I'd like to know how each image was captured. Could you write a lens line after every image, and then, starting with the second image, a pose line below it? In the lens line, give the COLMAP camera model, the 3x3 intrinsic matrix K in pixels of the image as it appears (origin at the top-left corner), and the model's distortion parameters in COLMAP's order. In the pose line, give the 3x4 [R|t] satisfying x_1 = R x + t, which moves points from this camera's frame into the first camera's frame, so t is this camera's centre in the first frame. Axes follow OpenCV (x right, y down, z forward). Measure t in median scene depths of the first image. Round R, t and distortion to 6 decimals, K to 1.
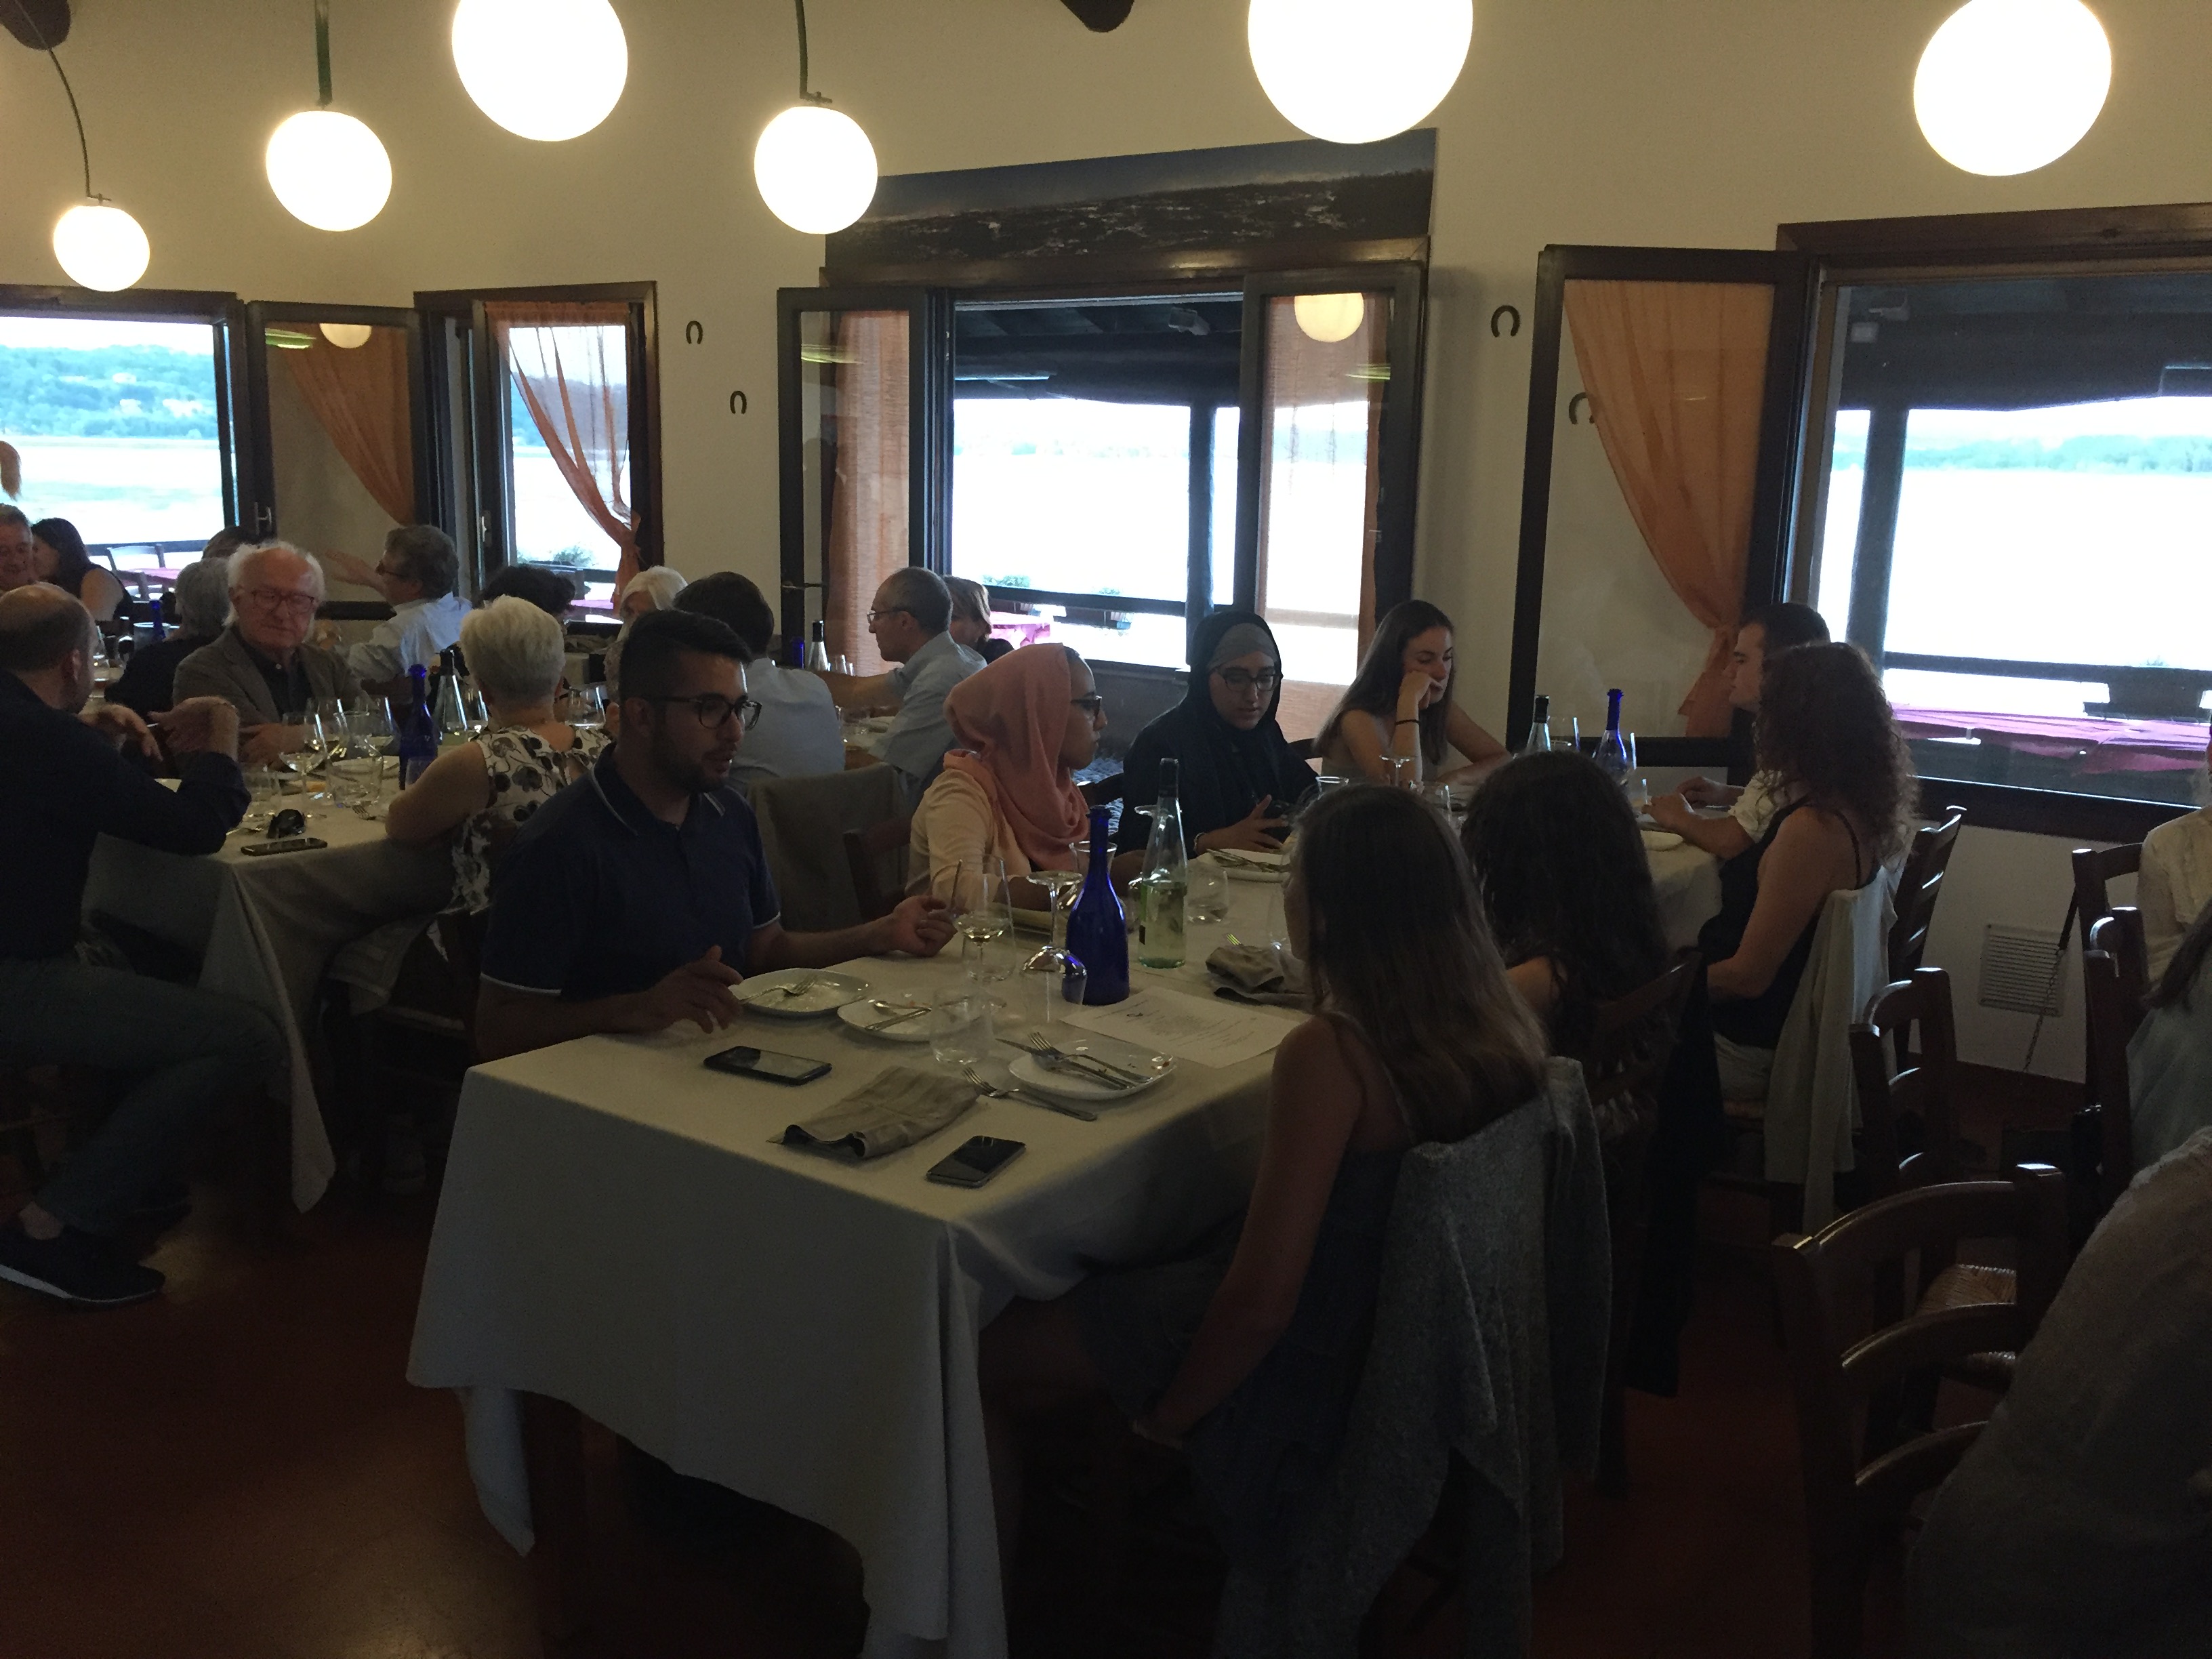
lens RADIAL K [[1912.9, 0, 1118.7], [0, 1912.9, 833.9], [0, 0, 1]] dist [0.086847, -0.101564]
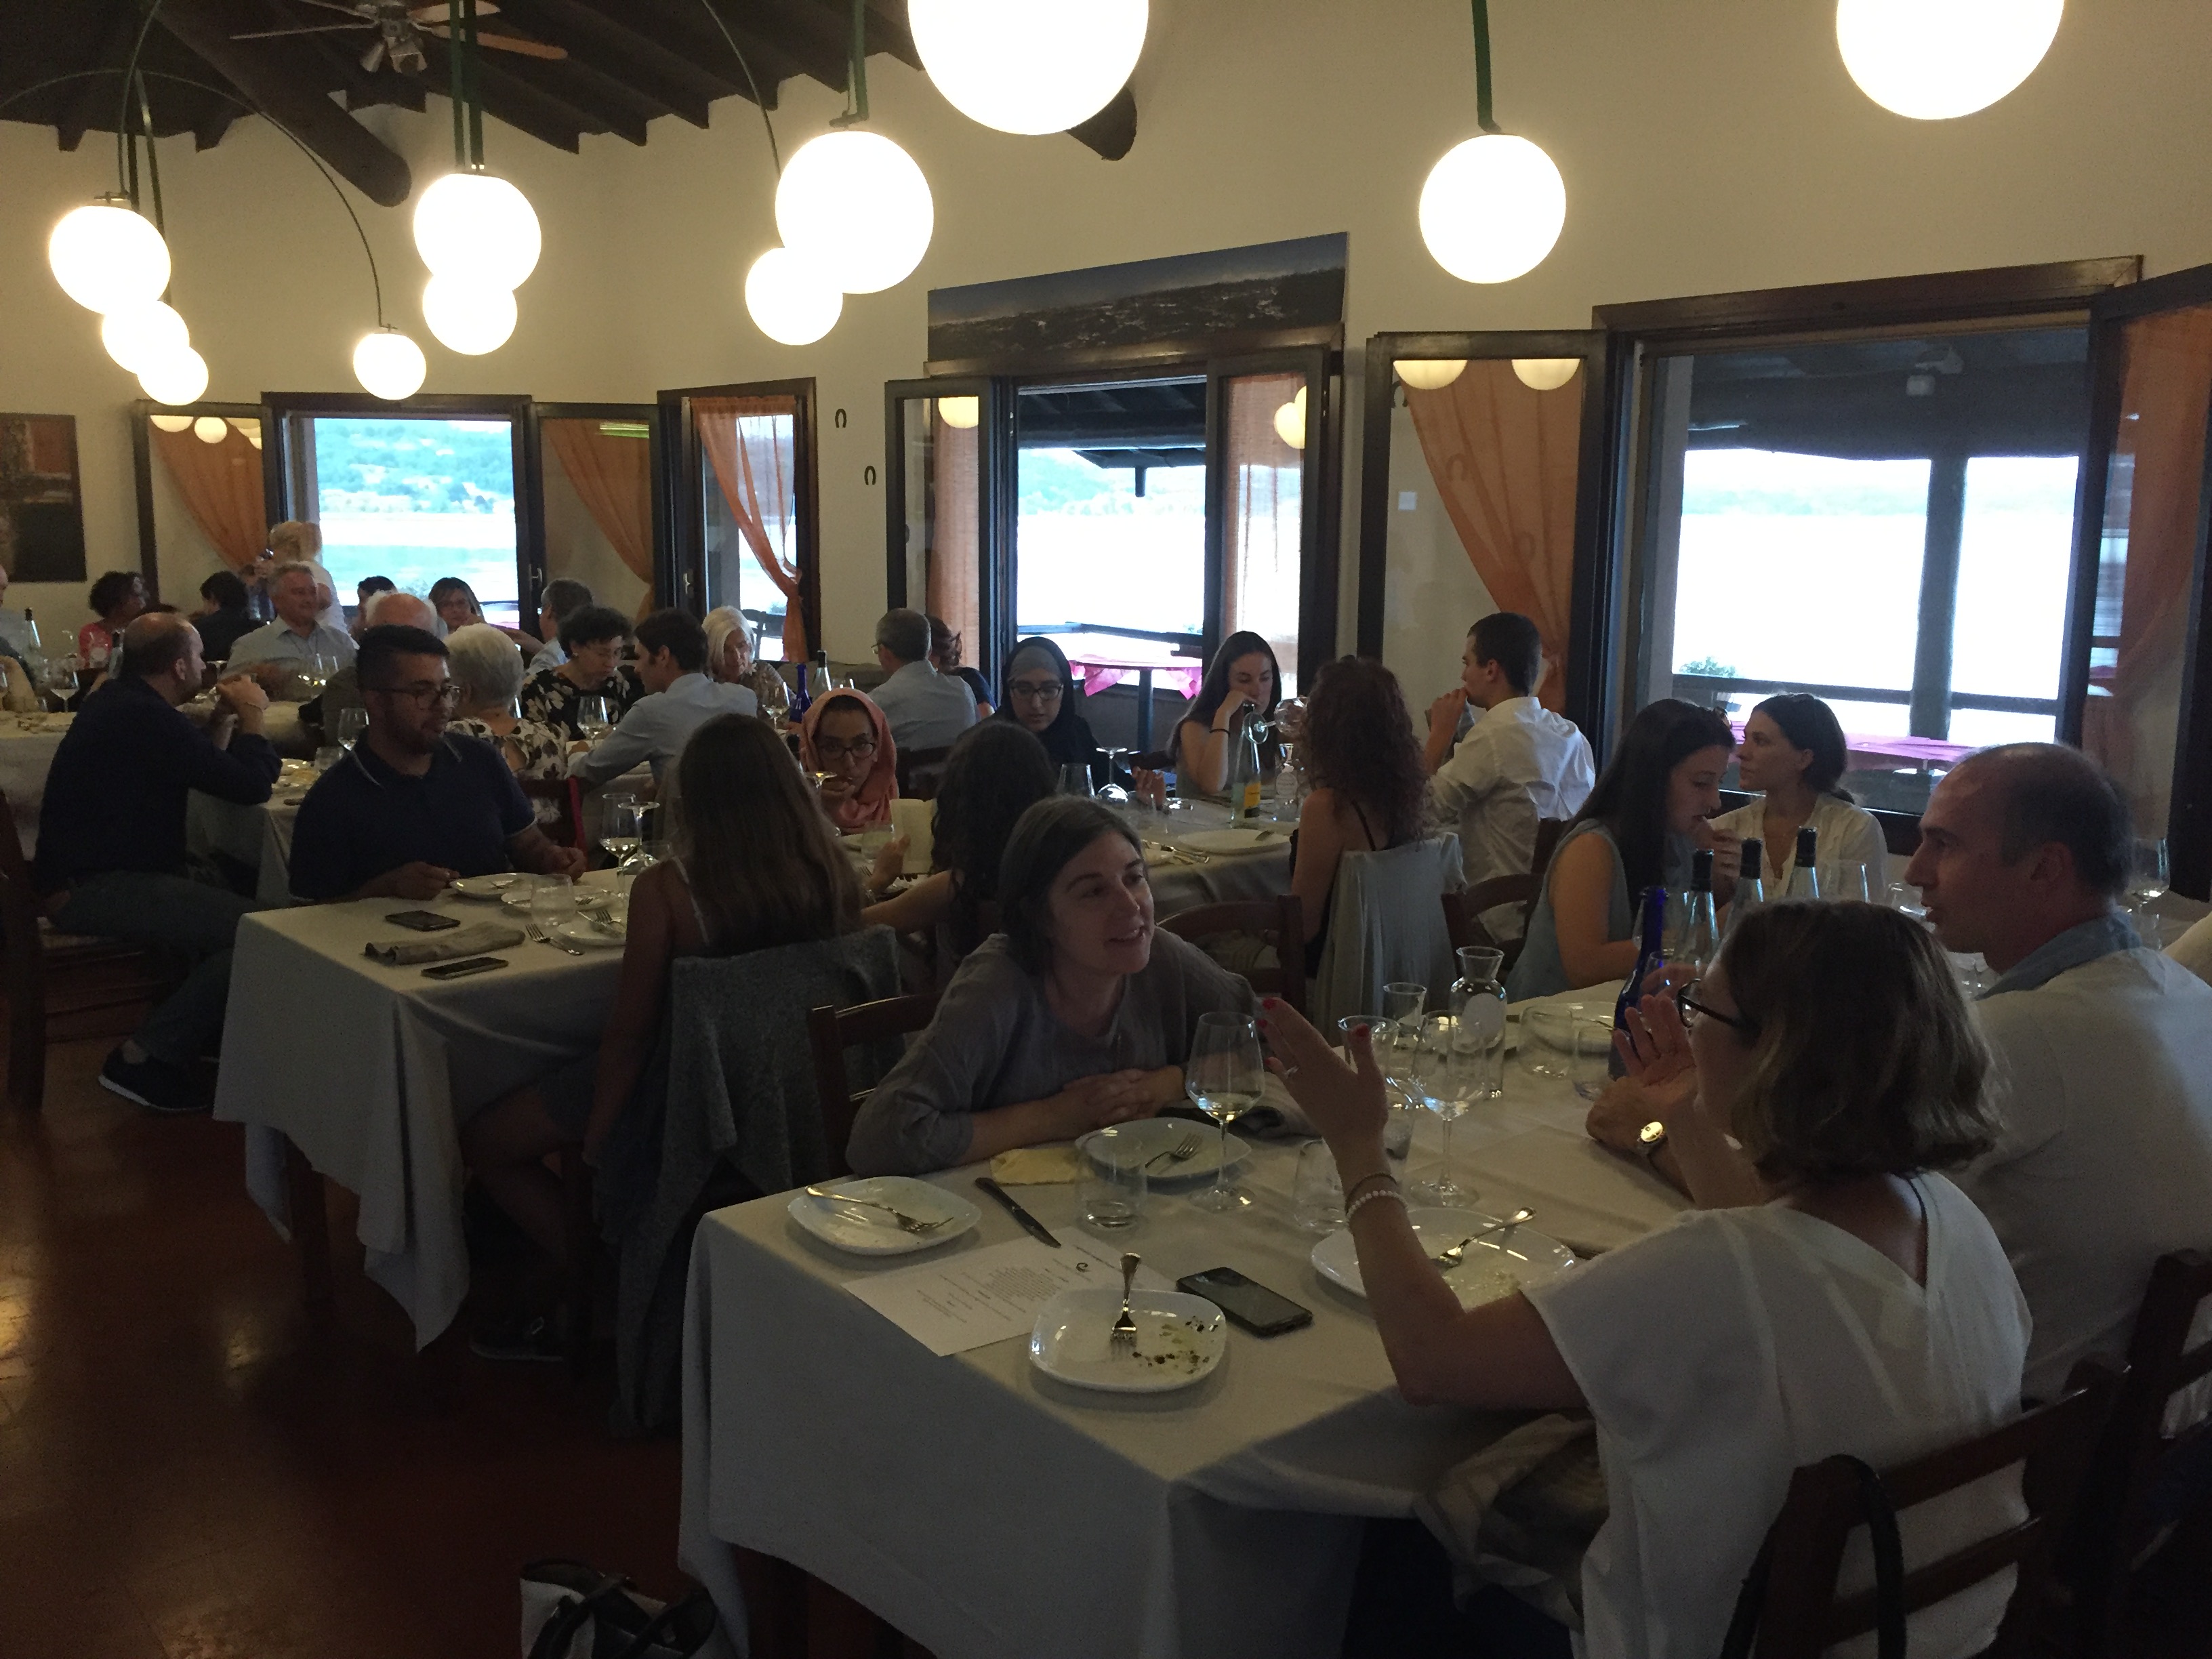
lens RADIAL K [[1912.9, 0, 1095.1], [0, 1912.9, 827.1], [0, 0, 1]] dist [0.086847, -0.101564]
pose [[0.971680, 0.023024, -0.235178, 0.265066], [-0.031109, 0.999044, -0.030727, 0.030306], [0.234245, 0.037173, 0.971467, -0.134984]]
